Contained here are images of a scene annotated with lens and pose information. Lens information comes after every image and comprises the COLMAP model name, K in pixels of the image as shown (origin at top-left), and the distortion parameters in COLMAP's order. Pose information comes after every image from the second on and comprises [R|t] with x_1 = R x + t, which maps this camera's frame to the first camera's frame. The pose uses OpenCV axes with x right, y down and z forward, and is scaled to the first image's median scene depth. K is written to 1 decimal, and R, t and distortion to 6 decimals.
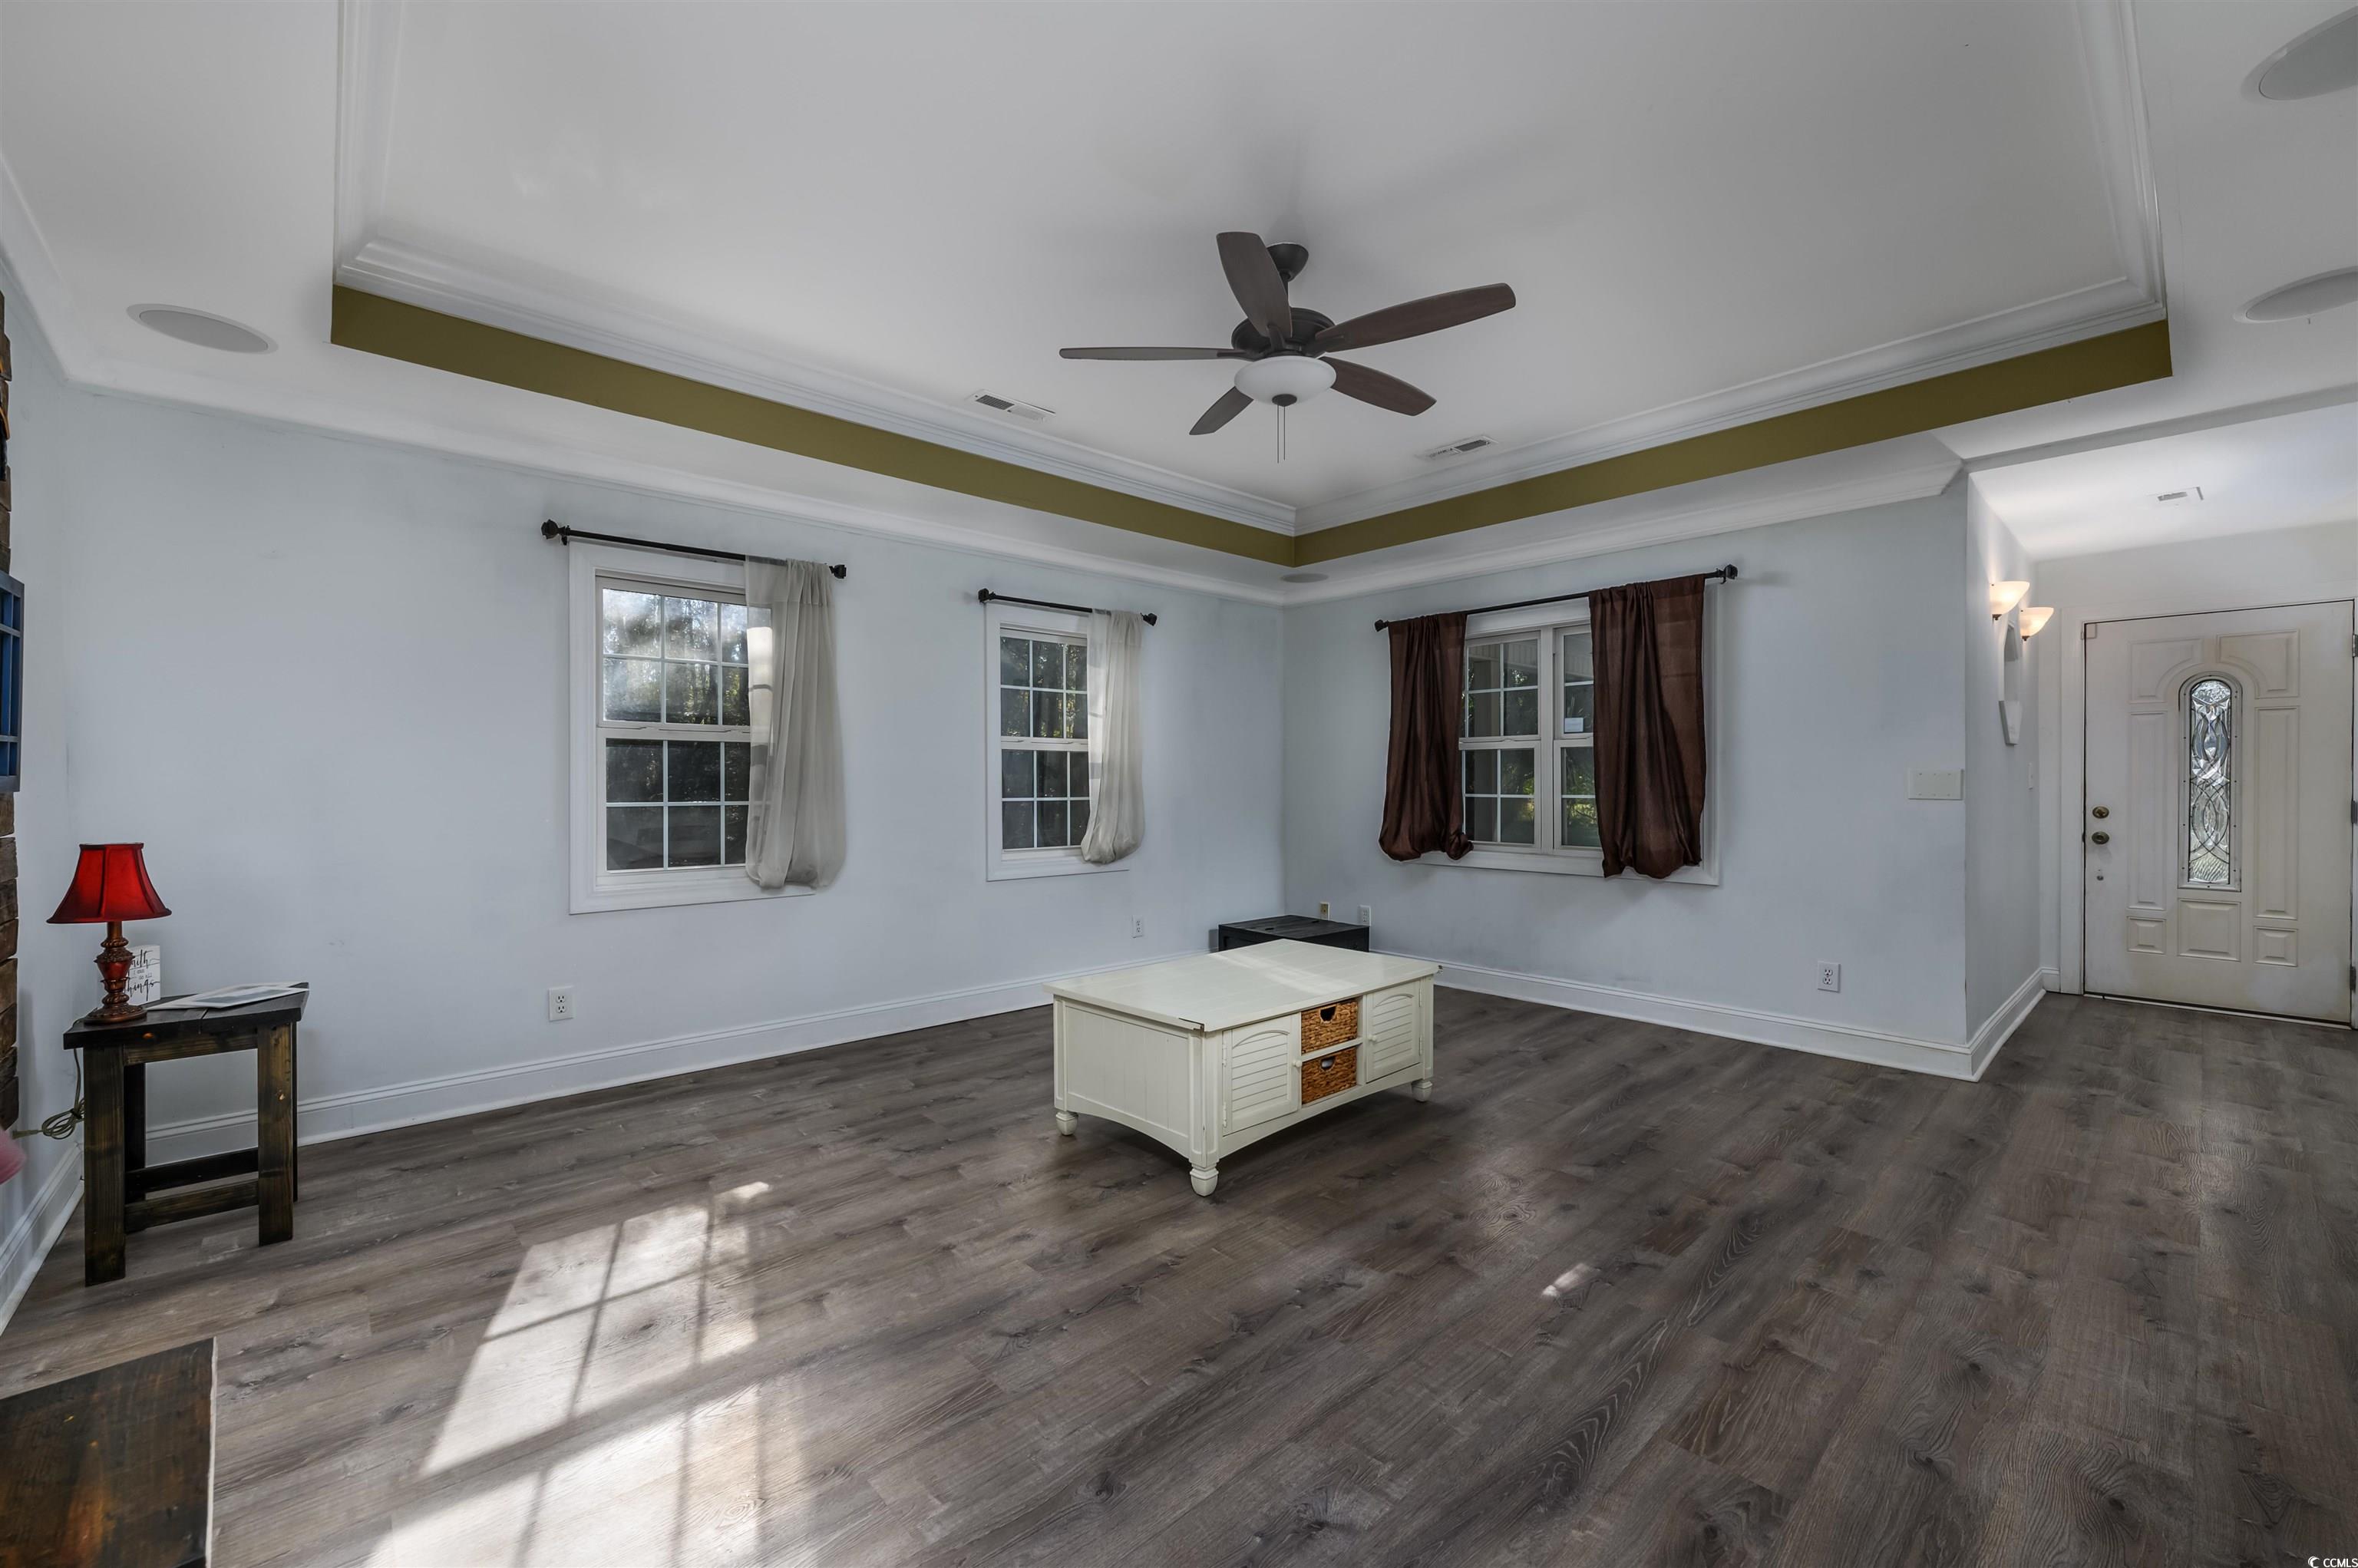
lens RADIAL K [[952.7, 0, 1183.8], [0, 952.7, 777.1], [0, 0, 1]] dist [0.000534, 0.004686]
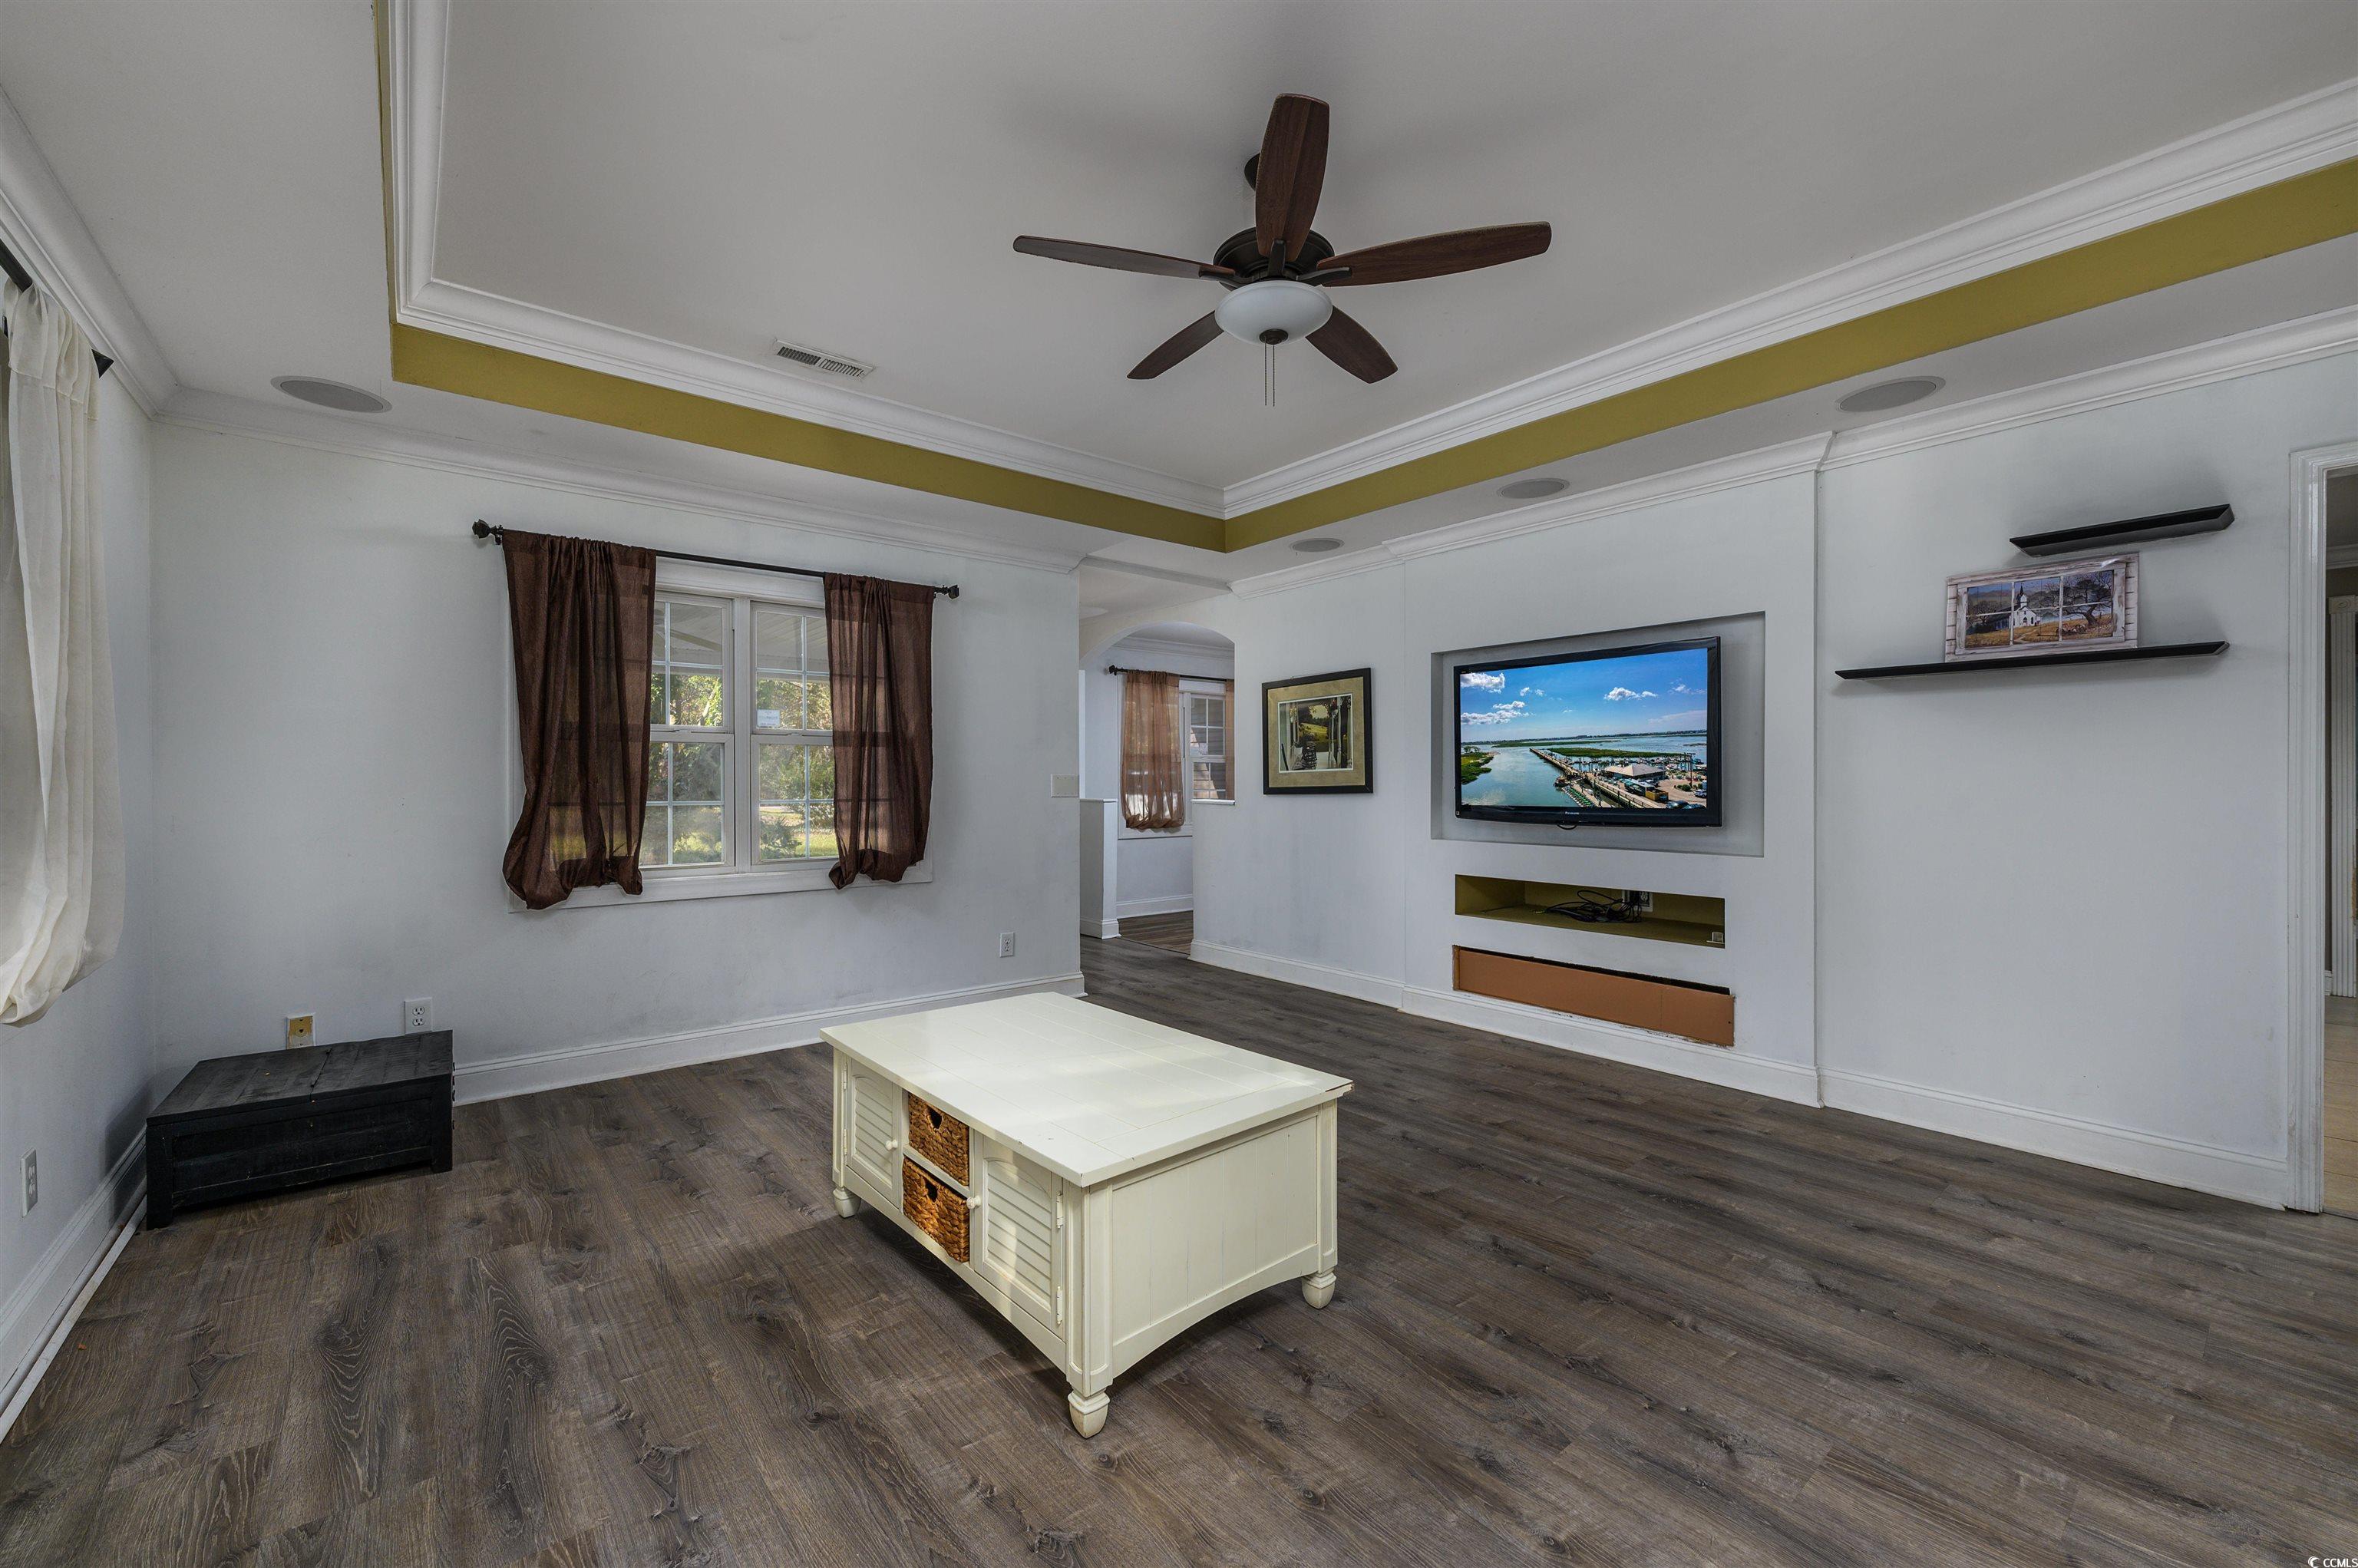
lens RADIAL K [[952.7, 0, 1183.8], [0, 952.7, 777.1], [0, 0, 1]] dist [0.000534, 0.004686]
pose [[0.051389, 0.005727, 0.998662, -0.749756], [0.001571, 0.999982, -0.005816, 0.004722], [-0.998677, 0.001868, 0.051379, 1.034808]]
